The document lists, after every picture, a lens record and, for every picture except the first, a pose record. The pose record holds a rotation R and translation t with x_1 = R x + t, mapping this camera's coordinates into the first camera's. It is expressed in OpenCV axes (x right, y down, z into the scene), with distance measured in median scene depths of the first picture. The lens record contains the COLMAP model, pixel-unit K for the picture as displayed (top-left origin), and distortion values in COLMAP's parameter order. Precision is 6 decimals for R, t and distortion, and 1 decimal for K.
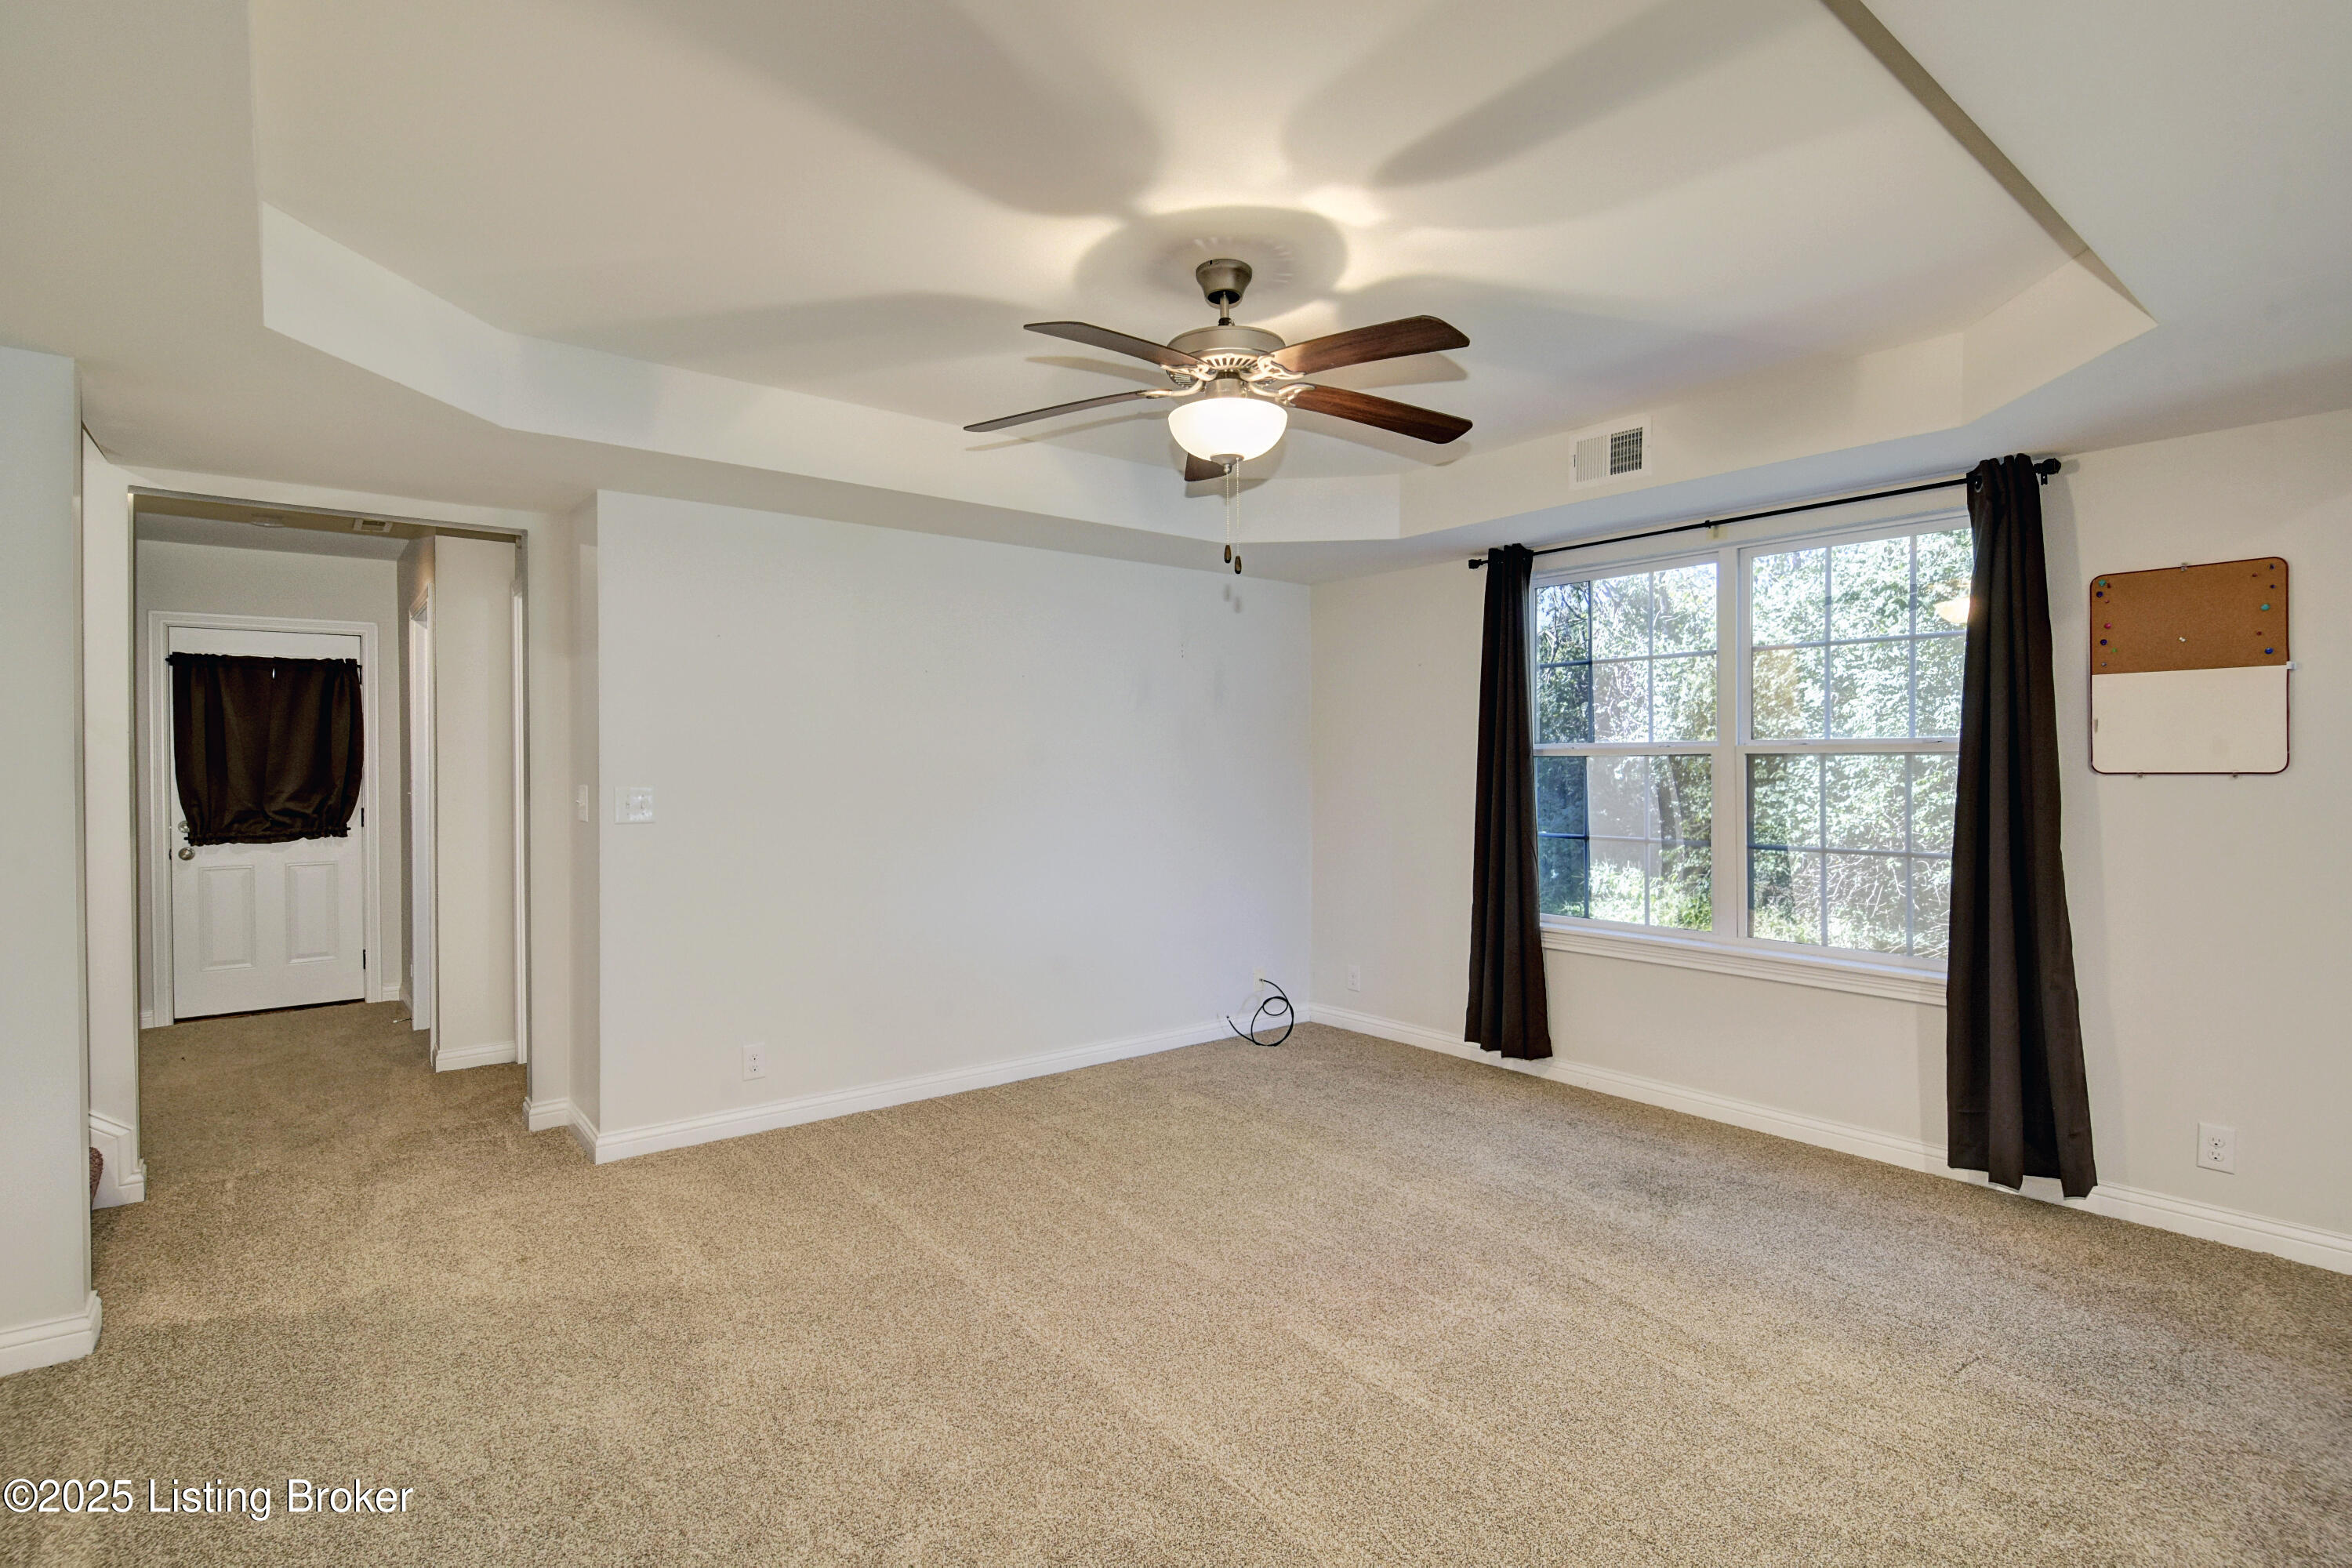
lens RADIAL K [[1121.3, 0, 1180.4], [0, 1121.3, 766.5], [0, 0, 1]] dist [-0.003516, -0.000605]
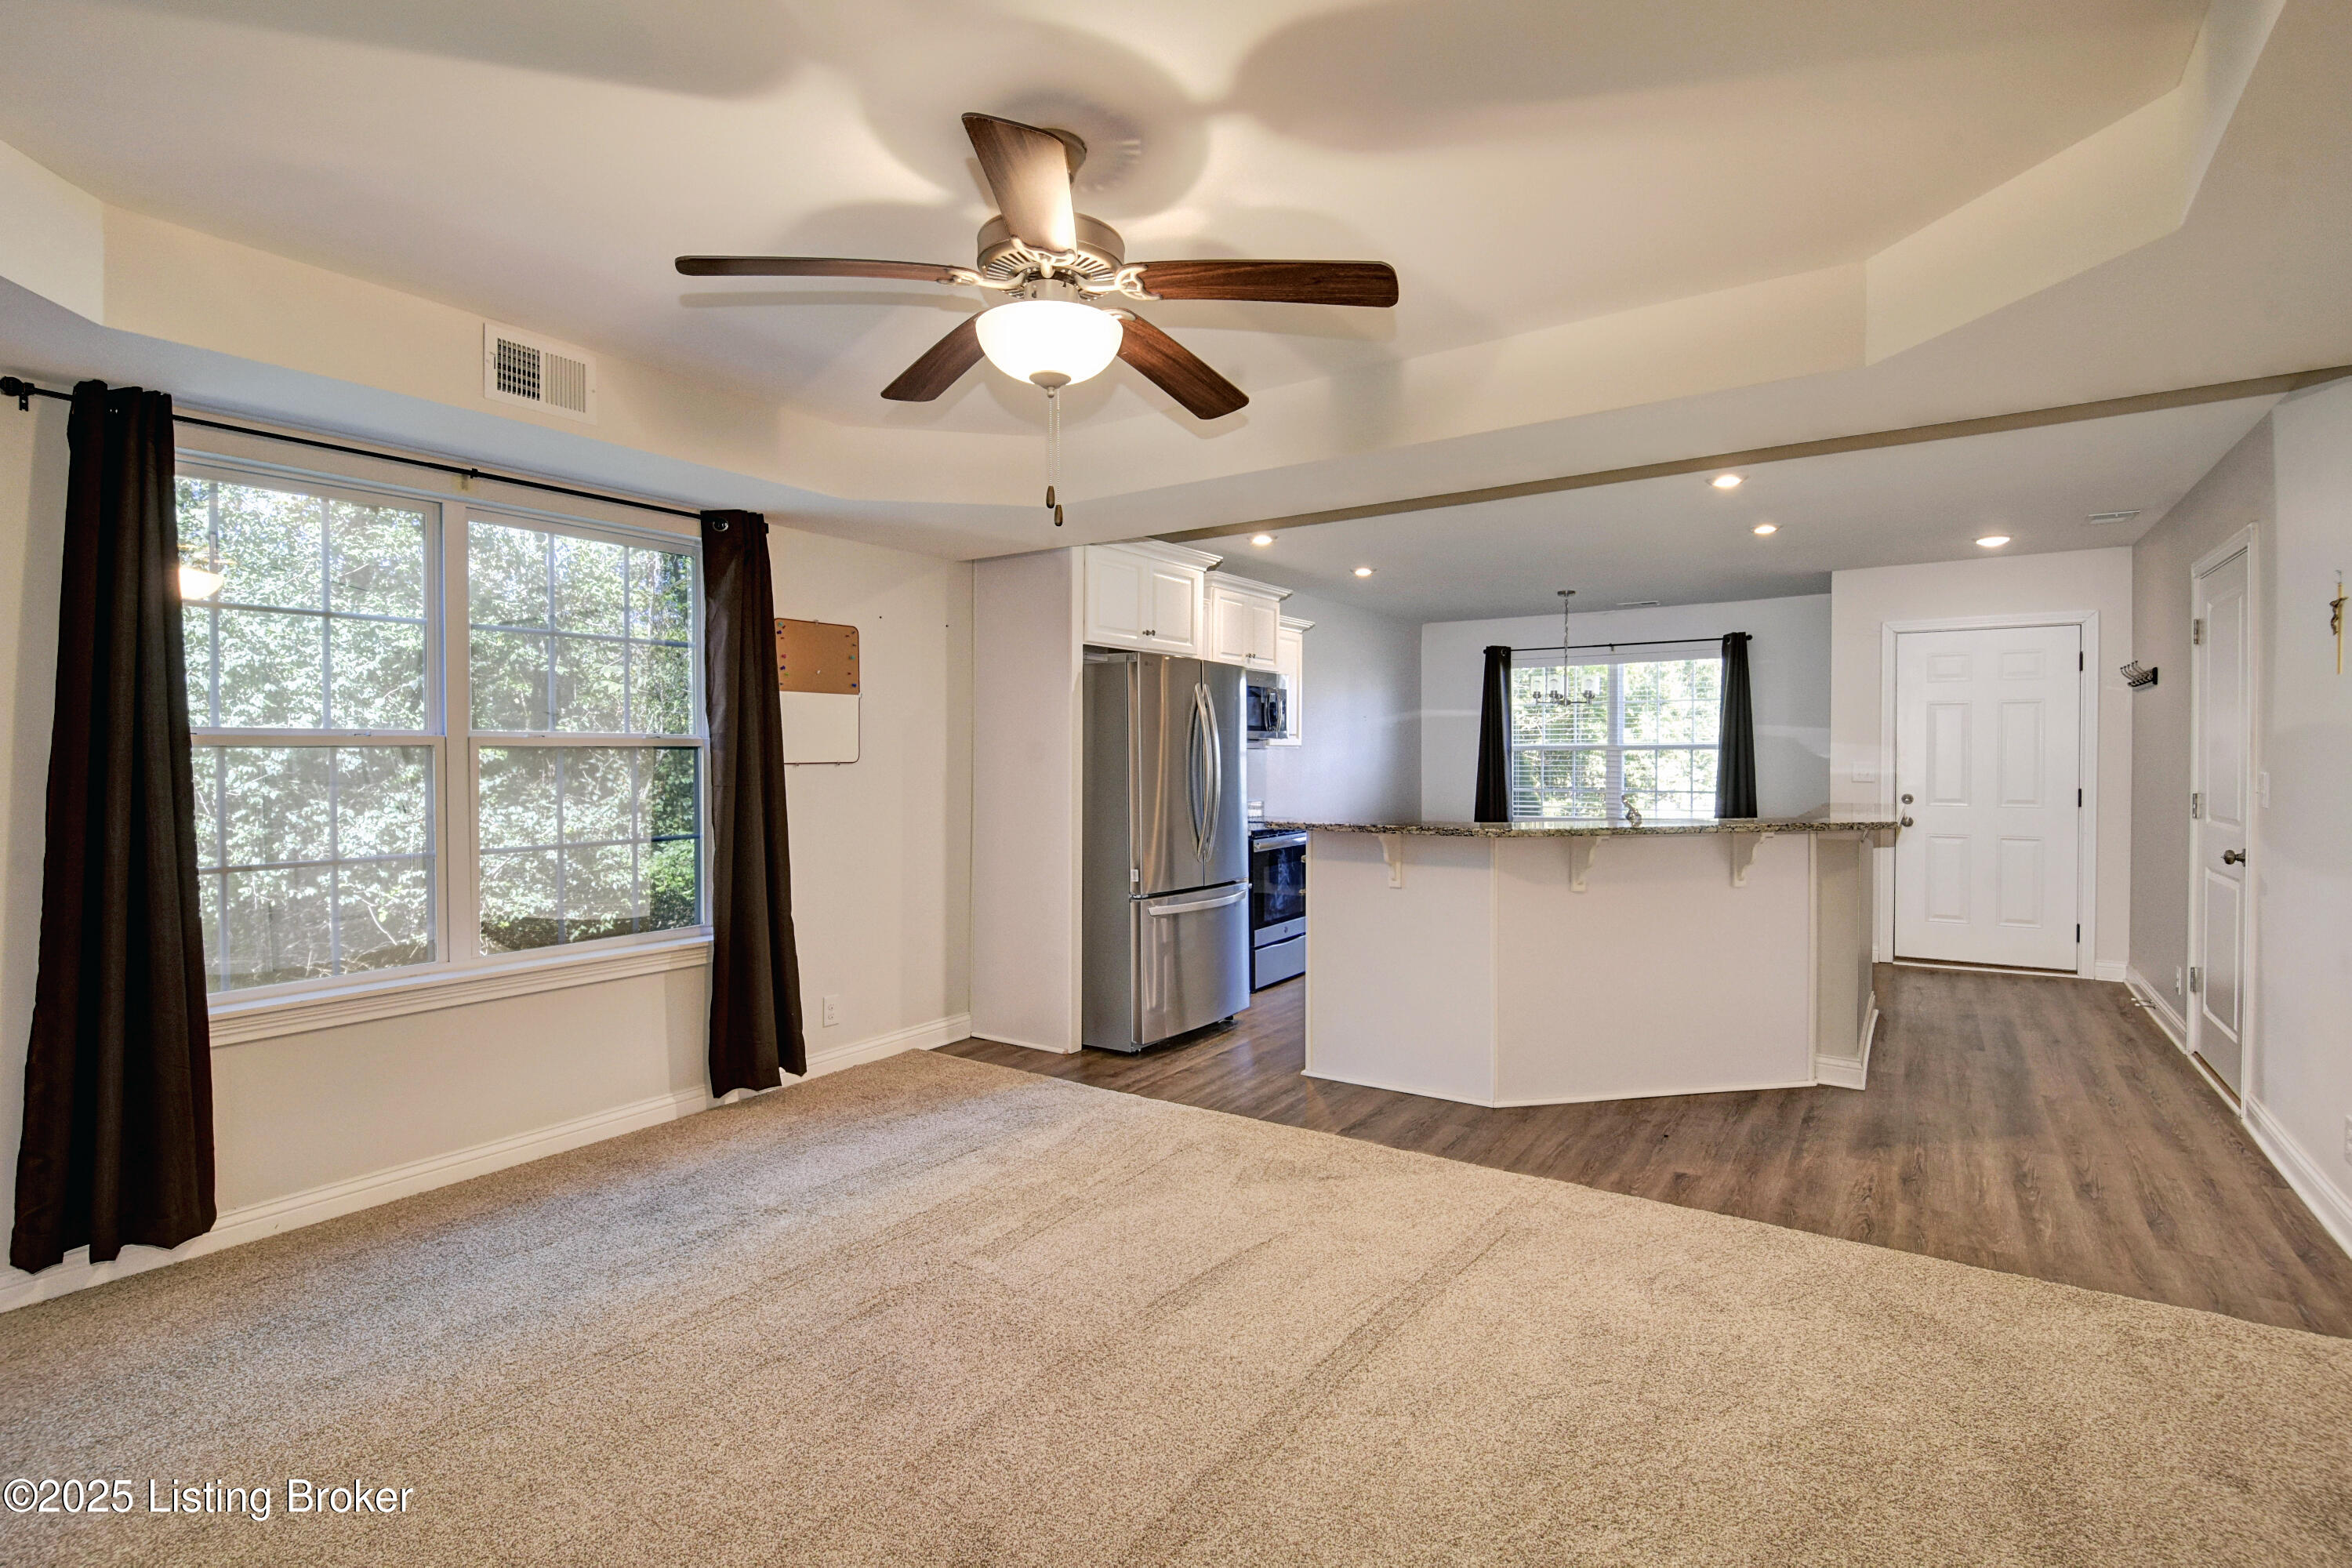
lens RADIAL K [[1121.3, 0, 1180.4], [0, 1121.3, 766.5], [0, 0, 1]] dist [-0.003516, -0.000605]
pose [[-0.291677, -0.009689, 0.956468, -0.637502], [0.006191, 0.999909, 0.012017, -0.002656], [-0.956497, 0.009427, -0.291590, 0.955749]]
